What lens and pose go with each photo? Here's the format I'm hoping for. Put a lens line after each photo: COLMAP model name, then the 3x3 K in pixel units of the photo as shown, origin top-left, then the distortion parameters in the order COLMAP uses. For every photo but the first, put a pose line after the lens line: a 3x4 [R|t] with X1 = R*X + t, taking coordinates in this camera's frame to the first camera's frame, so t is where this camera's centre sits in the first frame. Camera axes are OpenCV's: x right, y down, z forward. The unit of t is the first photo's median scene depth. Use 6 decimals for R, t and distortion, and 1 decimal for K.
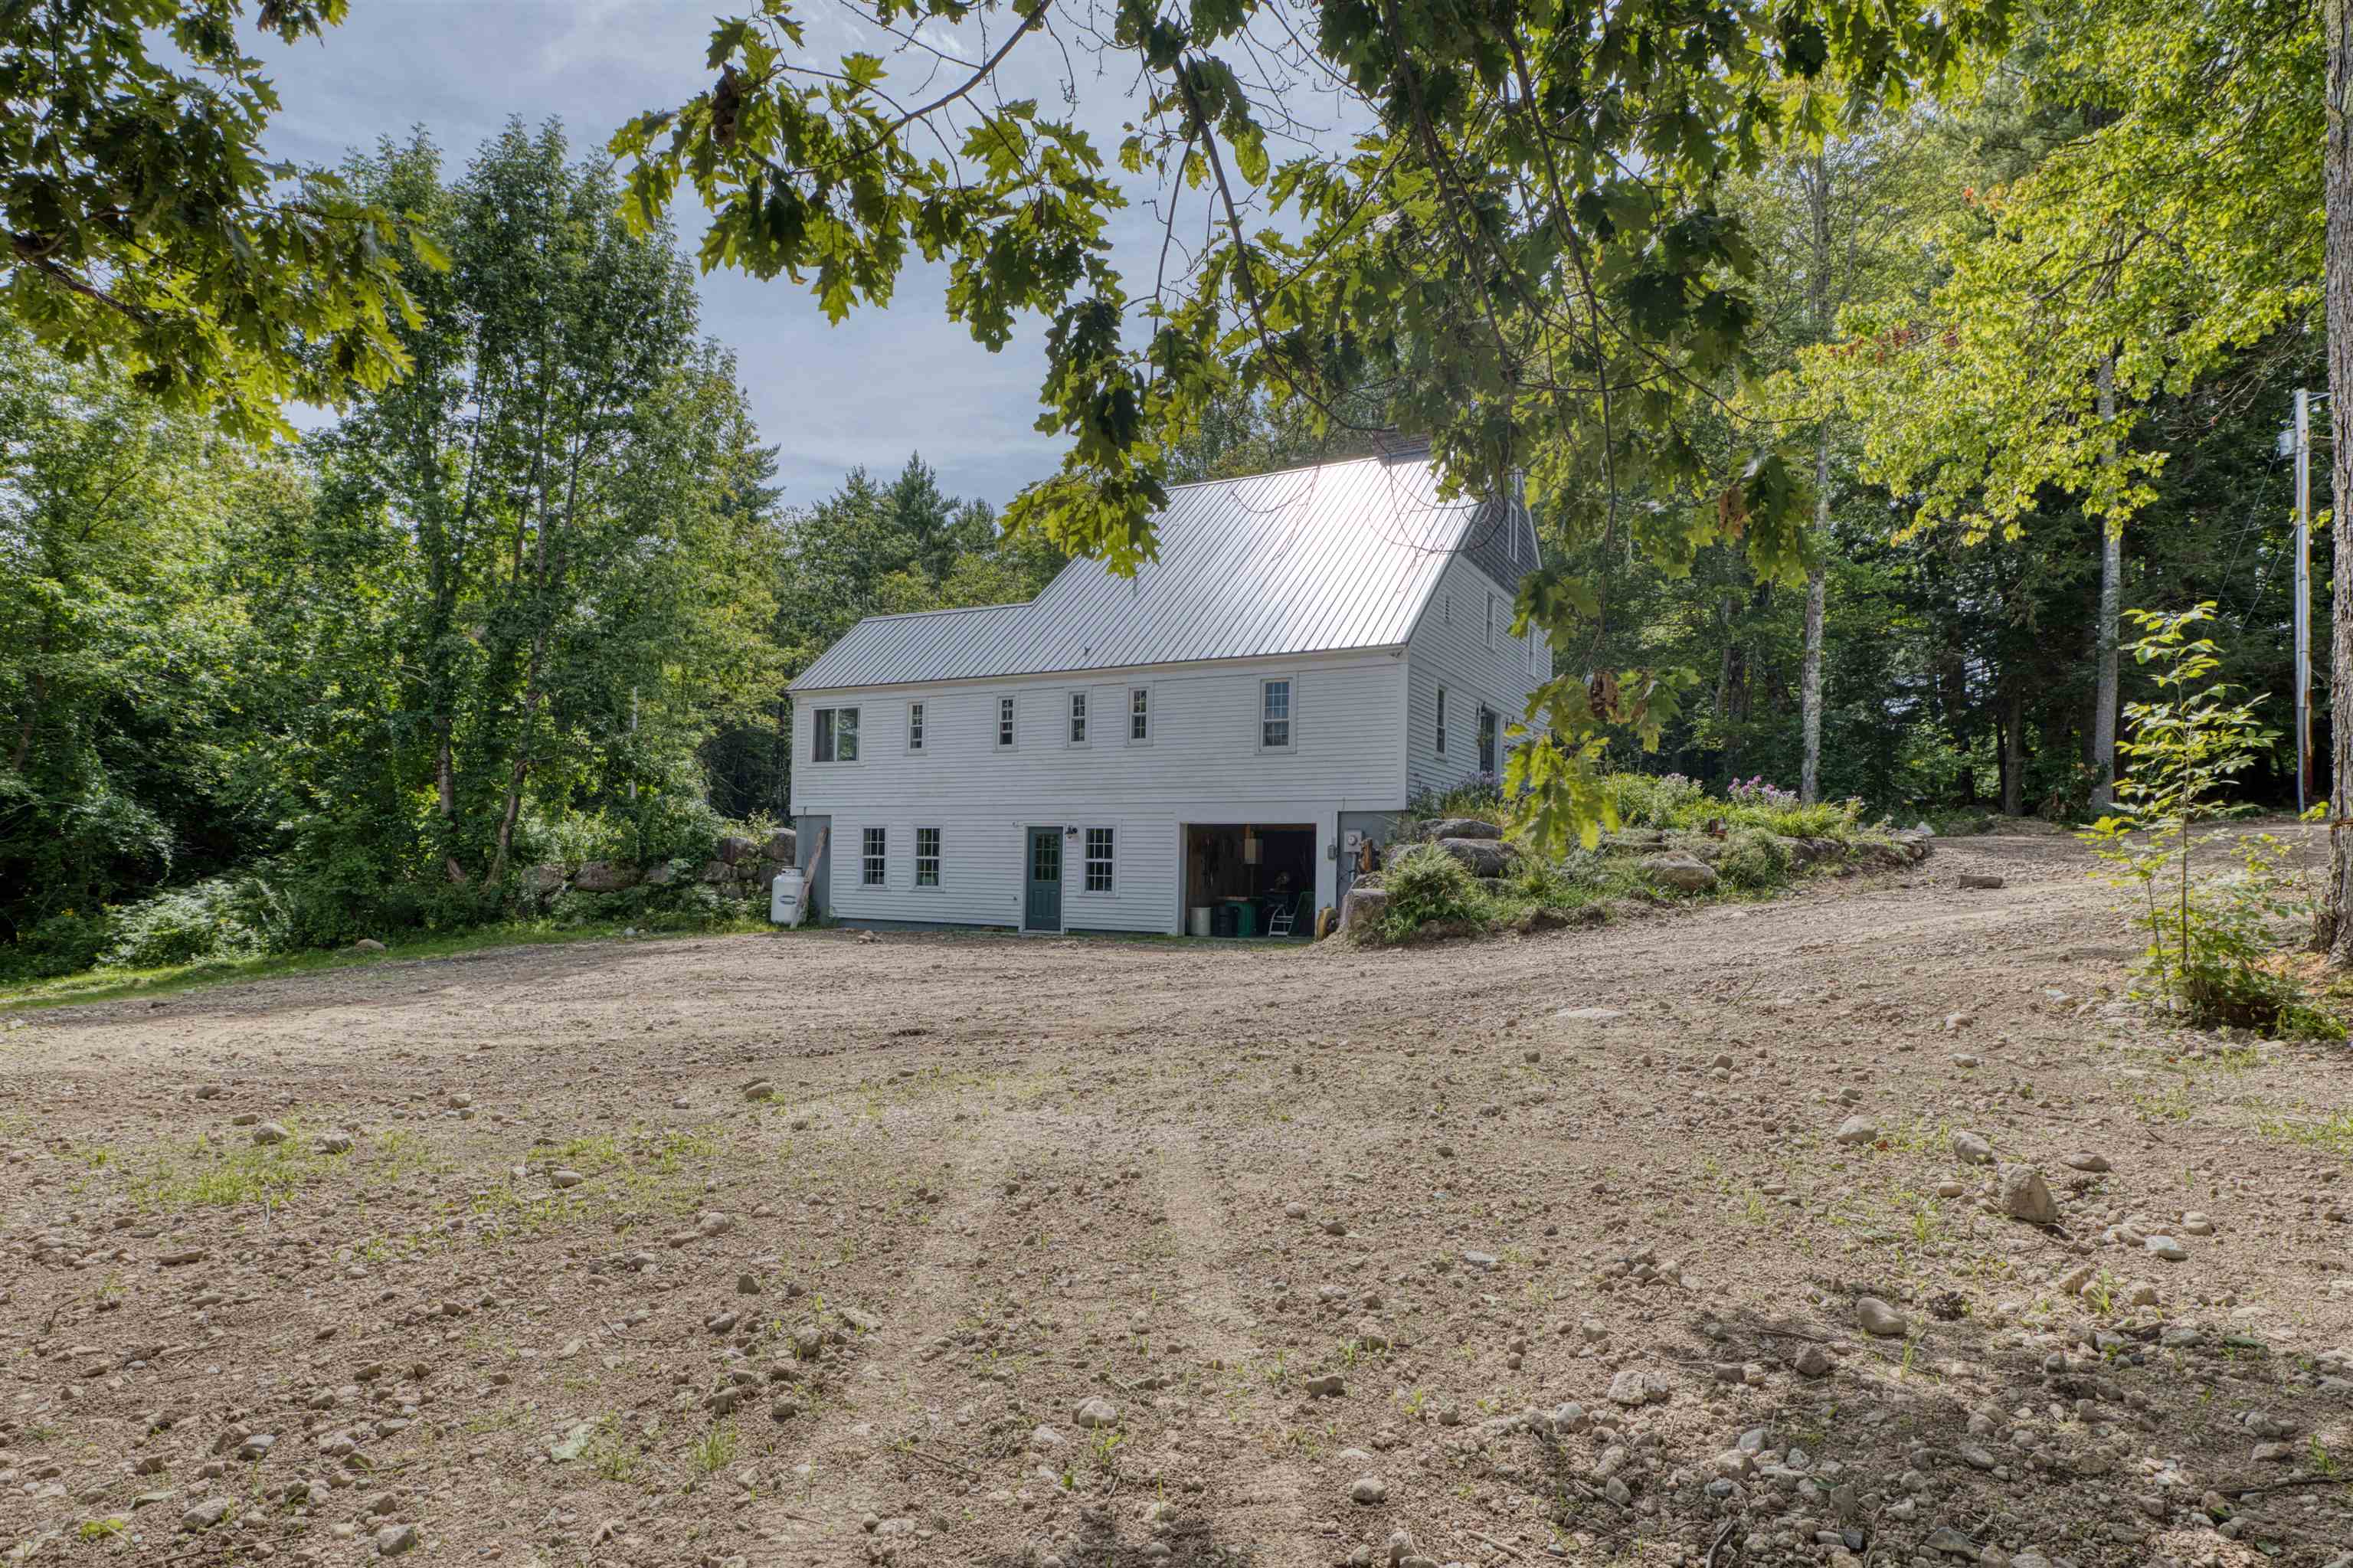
lens RADIAL K [[1135.7, 0, 1176.5], [0, 1135.7, 784.0], [0, 0, 1]] dist [-0.003764, -0.000333]
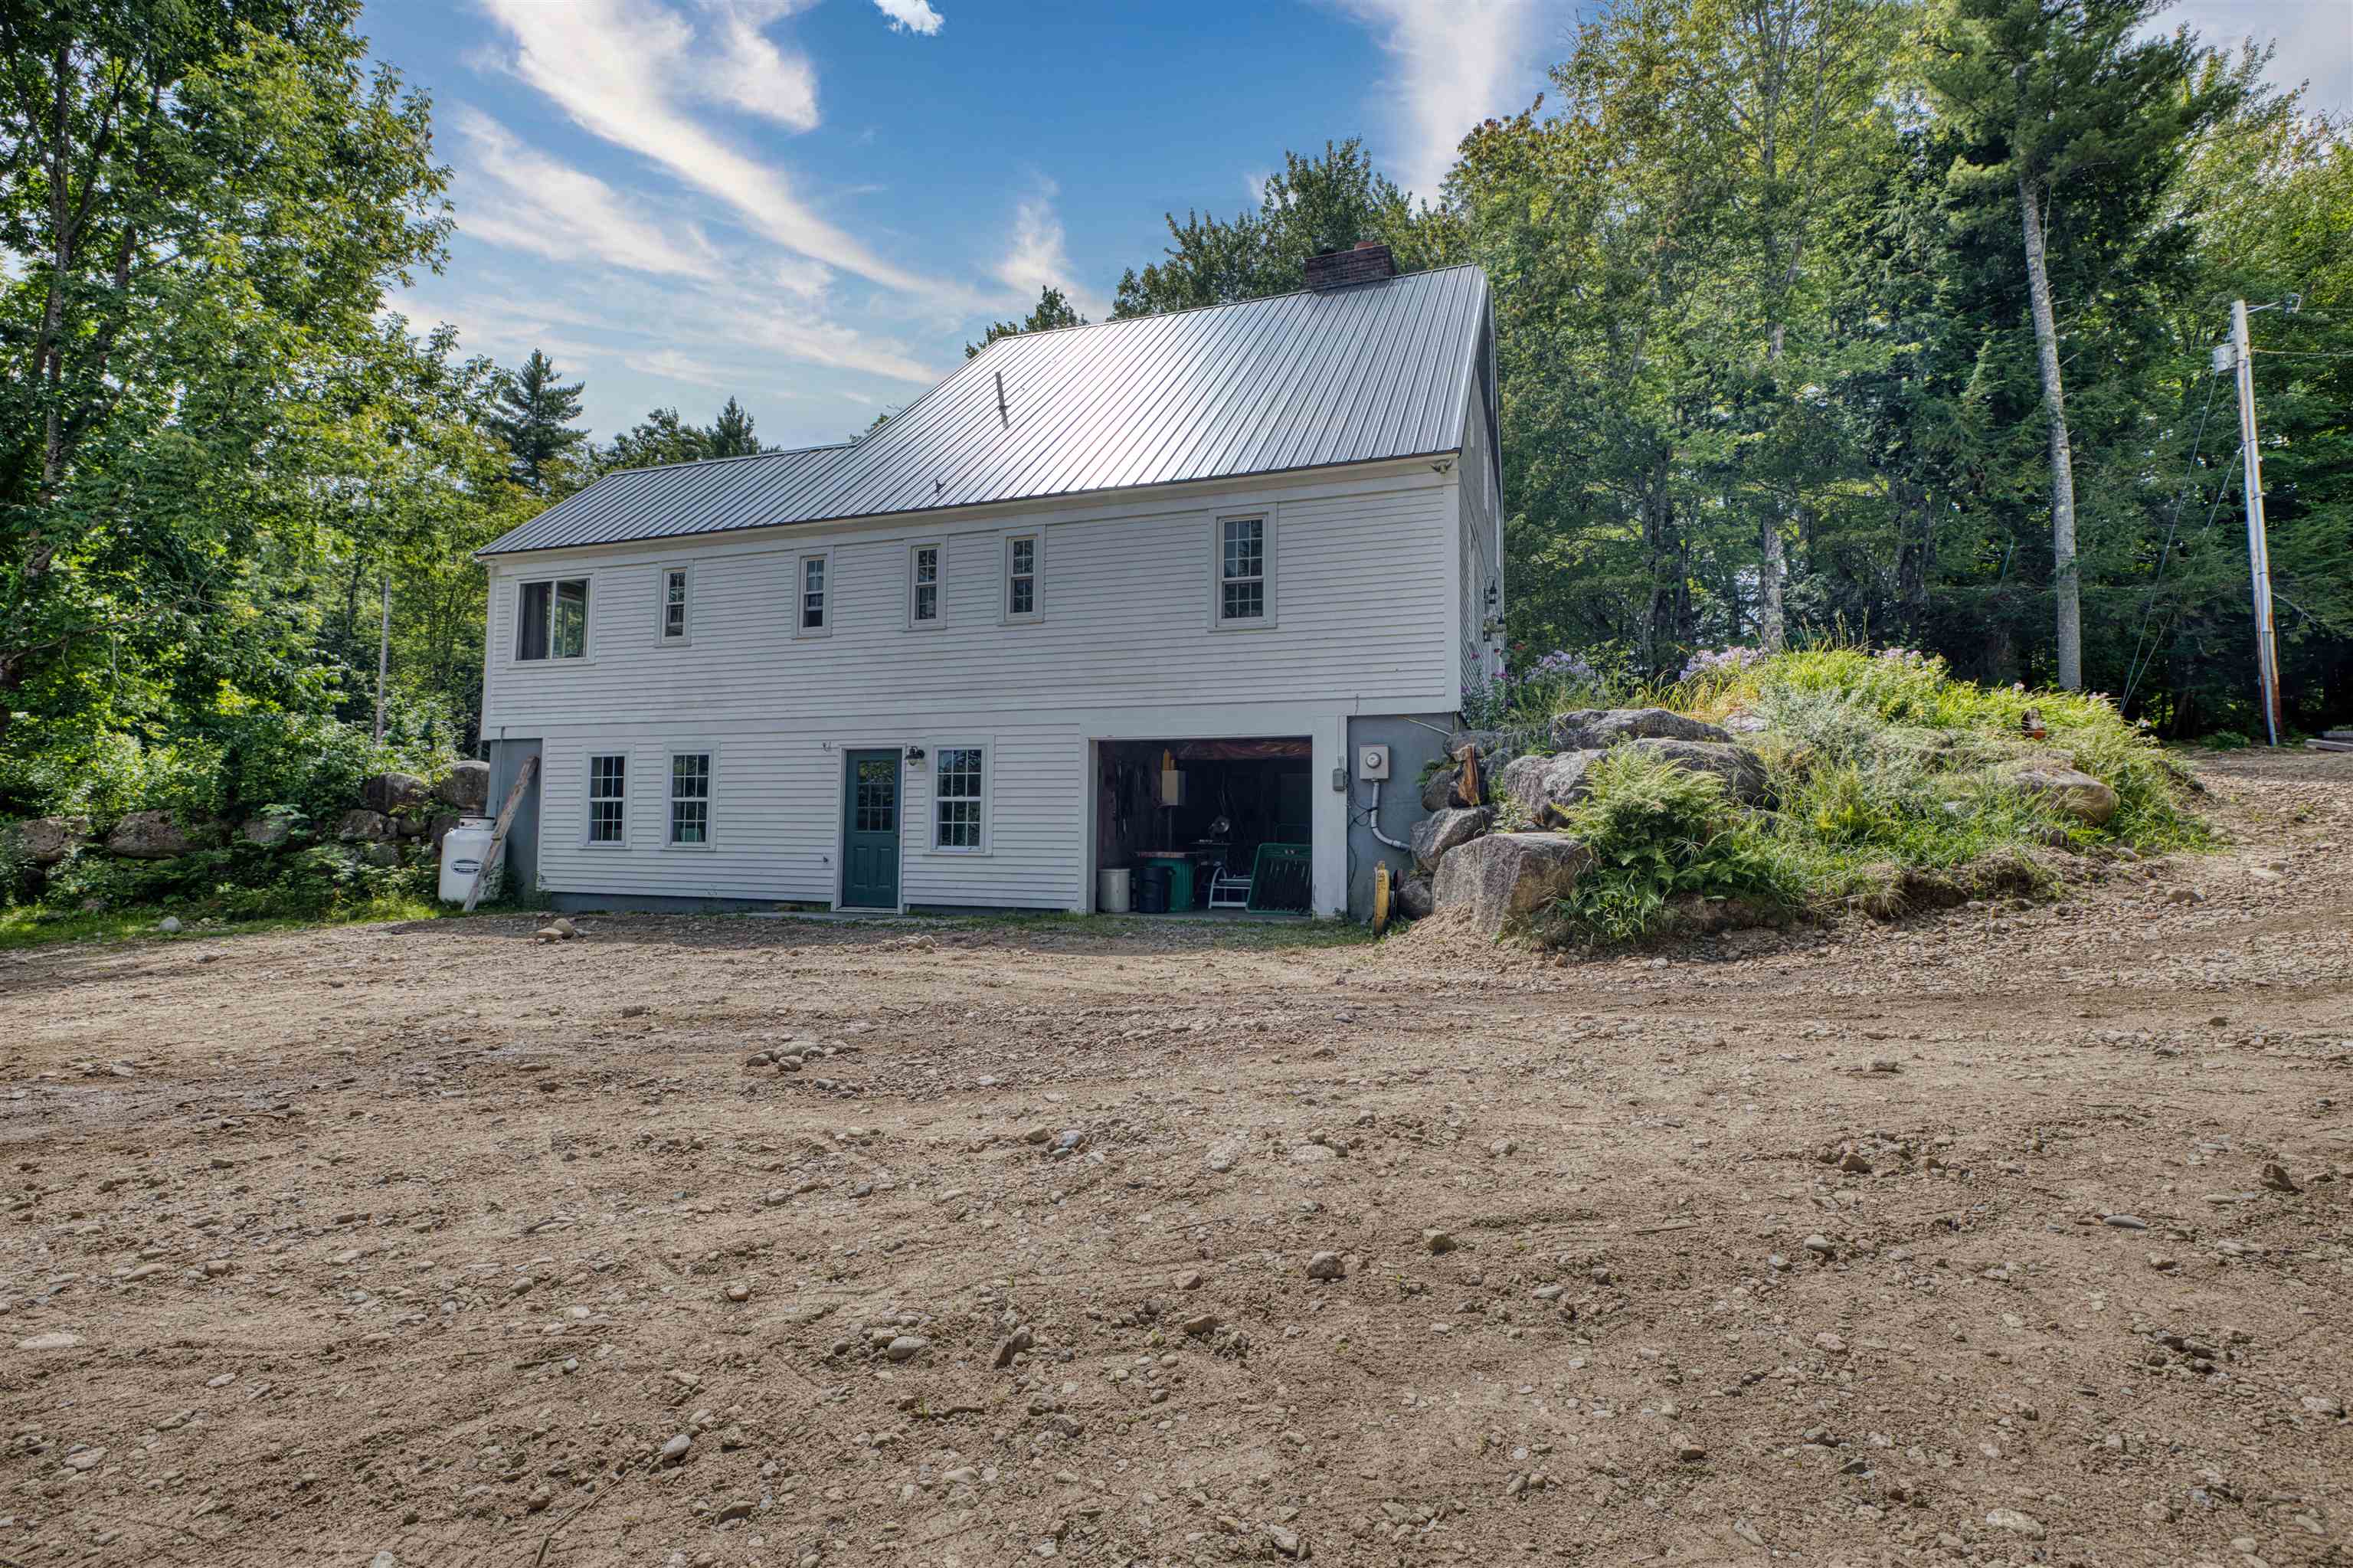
lens RADIAL K [[1077.2, 0, 1176.5], [0, 1077.2, 737.0], [0, 0, 1]] dist [0.000474, 0.000236]
pose [[0.986773, 0.002817, 0.162082, -0.040569], [-0.001849, 0.999980, -0.006125, 0.031521], [-0.162096, 0.005744, 0.986758, 0.331720]]
